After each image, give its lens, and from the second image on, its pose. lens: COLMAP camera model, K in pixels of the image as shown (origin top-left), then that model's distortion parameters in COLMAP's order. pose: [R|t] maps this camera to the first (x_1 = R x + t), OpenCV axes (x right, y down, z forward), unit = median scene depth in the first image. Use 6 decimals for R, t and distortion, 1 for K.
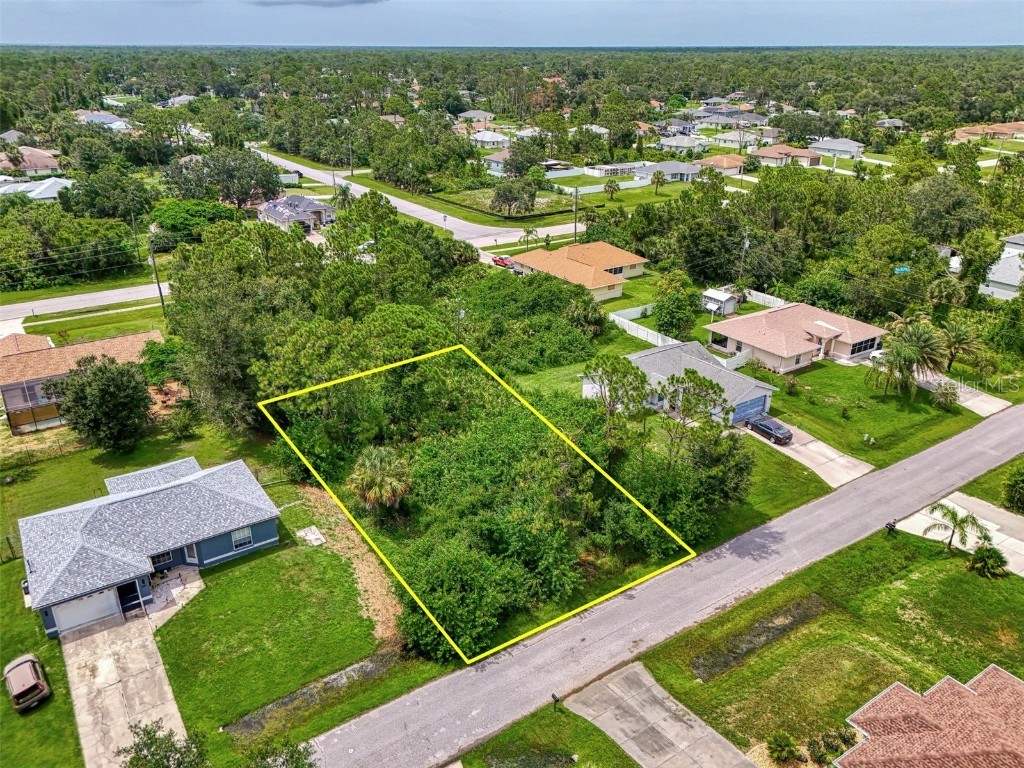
lens RADIAL K [[770.5, 0, 510.6], [0, 770.5, 382.7], [0, 0, 1]] dist [0.071061, -0.072789]
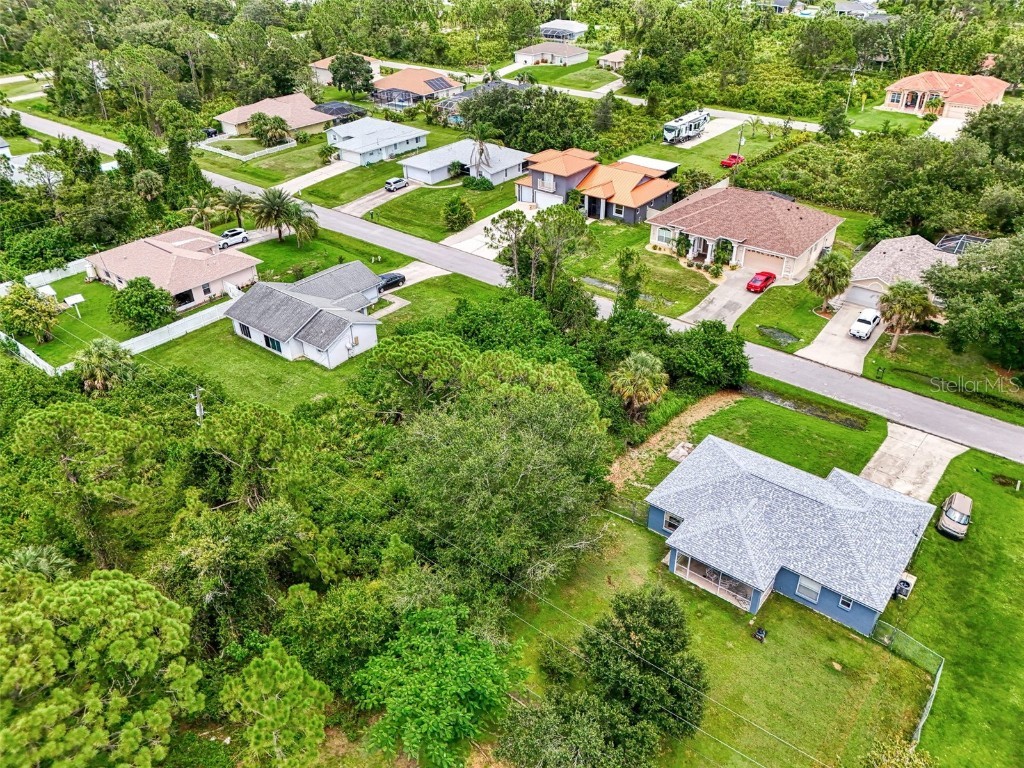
lens RADIAL K [[770.5, 0, 510.6], [0, 770.5, 382.7], [0, 0, 1]] dist [0.071061, -0.072789]
pose [[-0.297822, -0.504925, 0.810156, -0.940171], [0.392659, 0.708757, 0.586074, -0.551970], [-0.870127, 0.492661, -0.012820, 1.097172]]
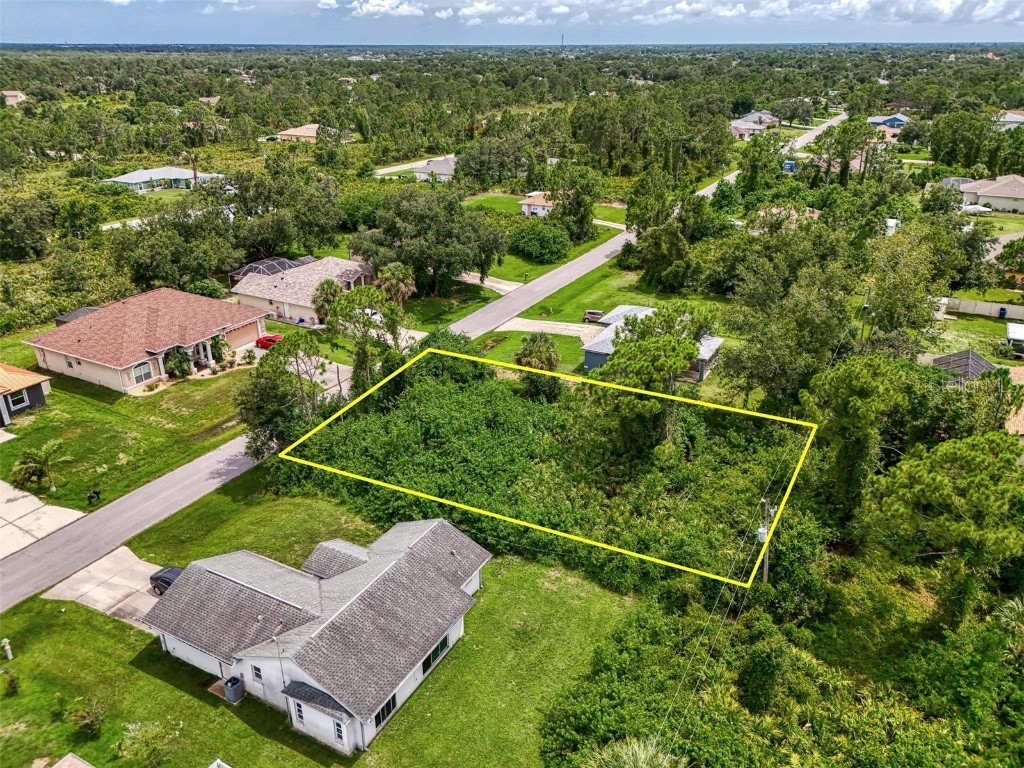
lens RADIAL K [[763.2, 0, 509.9], [0, 763.2, 384.5], [0, 0, 1]] dist [0.072308, -0.075068]
pose [[-0.887501, 0.186321, -0.421458, 0.391832], [-0.183893, 0.695419, 0.694677, -0.675194], [0.422523, 0.694030, -0.582921, 1.641081]]
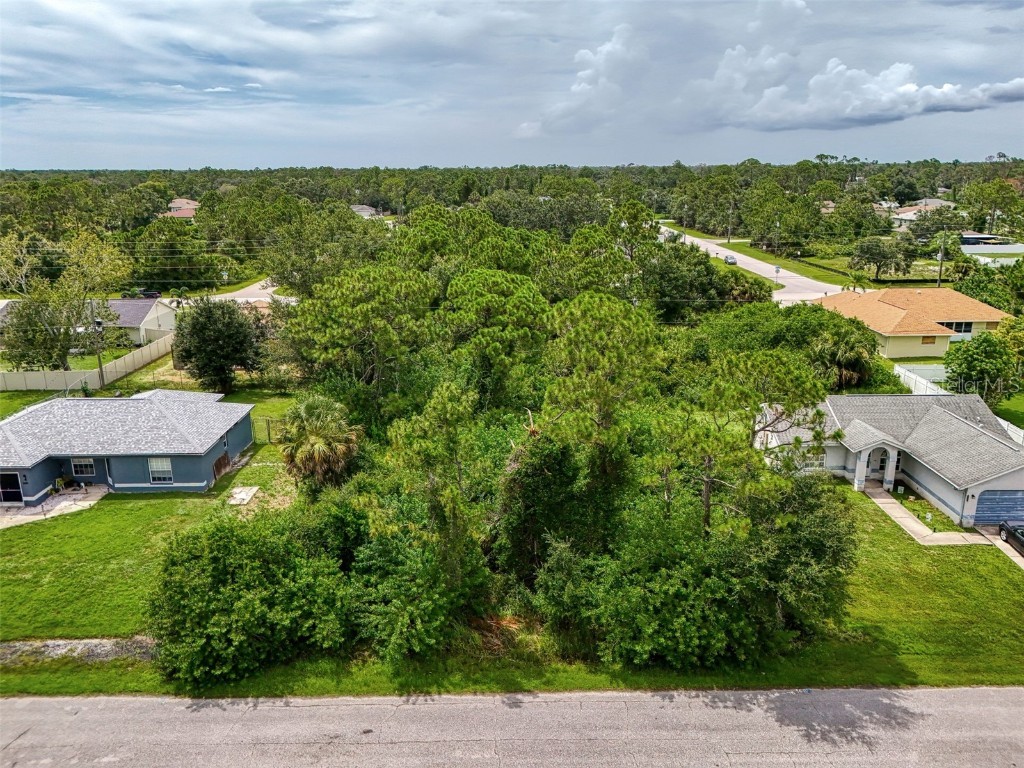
lens RADIAL K [[770.5, 0, 510.6], [0, 770.5, 382.7], [0, 0, 1]] dist [0.071061, -0.072789]
pose [[0.833514, 0.140947, -0.534217, 0.358614], [-0.213242, 0.974061, -0.075718, 0.081620], [0.509688, 0.177029, 0.841950, 0.419539]]
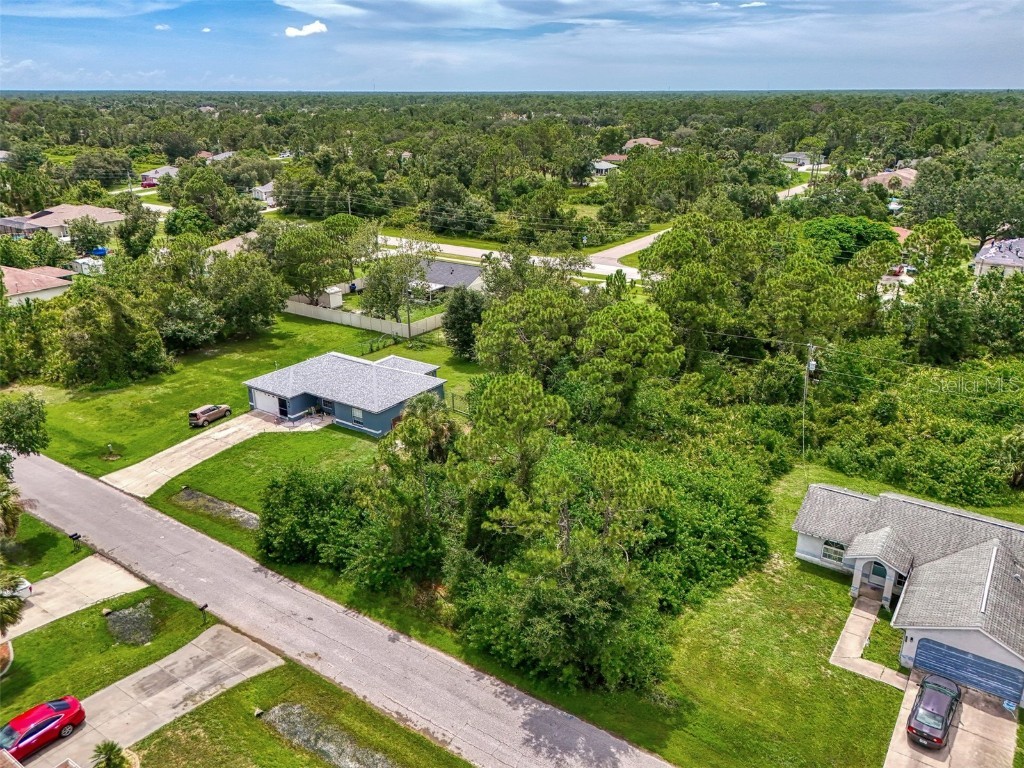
lens RADIAL K [[770.5, 0, 510.6], [0, 770.5, 382.7], [0, 0, 1]] dist [0.071061, -0.072789]
pose [[0.368037, 0.325585, -0.870944, 0.721861], [-0.368044, 0.911196, 0.185107, -0.152119], [0.853869, 0.252420, 0.455184, 0.563373]]
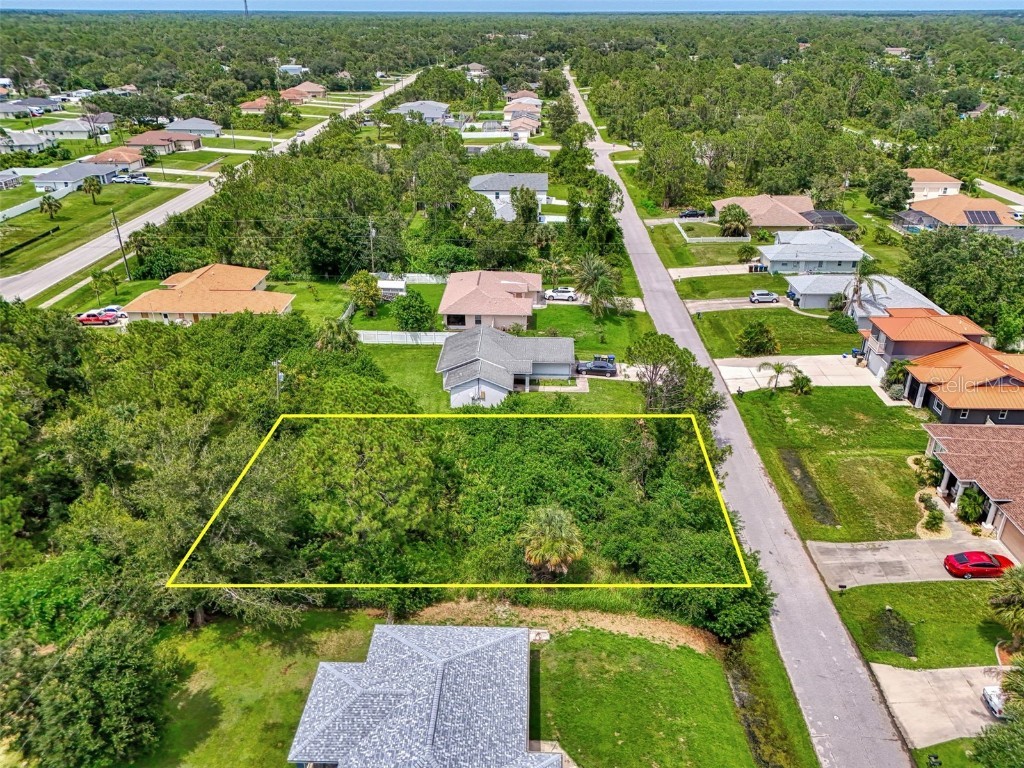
lens RADIAL K [[763.2, 0, 509.9], [0, 763.2, 384.5], [0, 0, 1]] dist [0.072308, -0.075068]
pose [[0.580380, -0.358439, 0.731219, -0.758991], [0.325871, 0.925119, 0.194838, -0.234350], [-0.746302, 0.125203, 0.653726, 0.375310]]
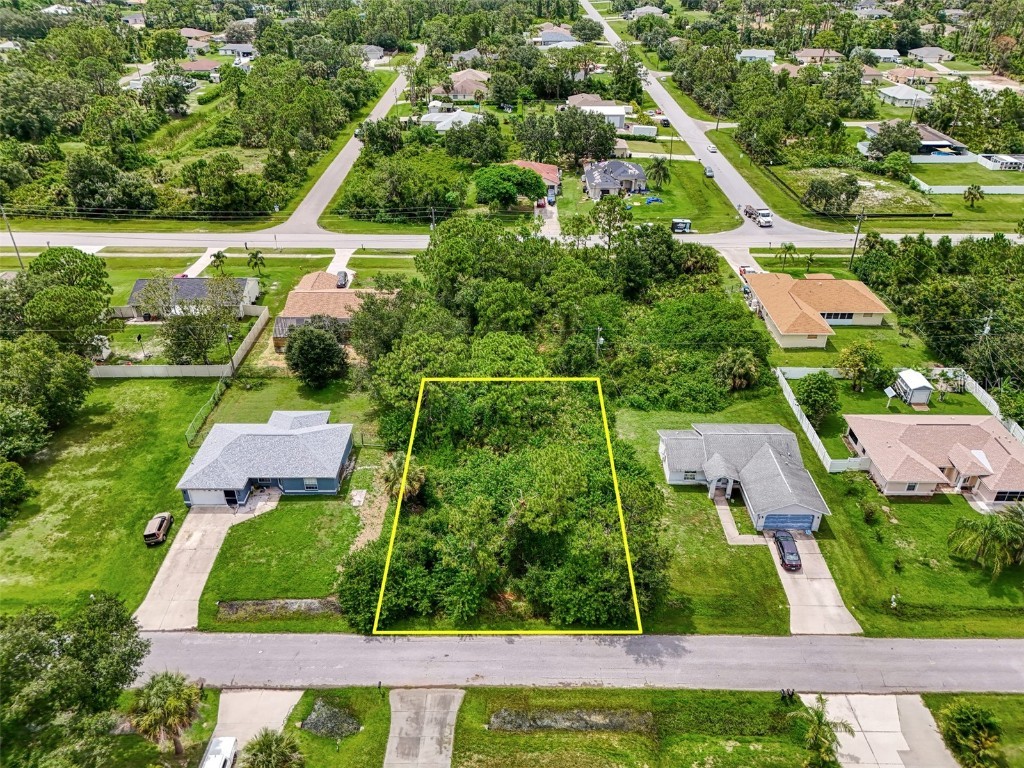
lens RADIAL K [[757.8, 0, 509.8], [0, 757.8, 382.8], [0, 0, 1]] dist [0.065508, -0.066507]
pose [[0.828047, 0.289624, -0.480058, 0.531036], [-0.223727, 0.955805, 0.190743, -0.301098], [0.514085, -0.050542, 0.856249, -0.019825]]
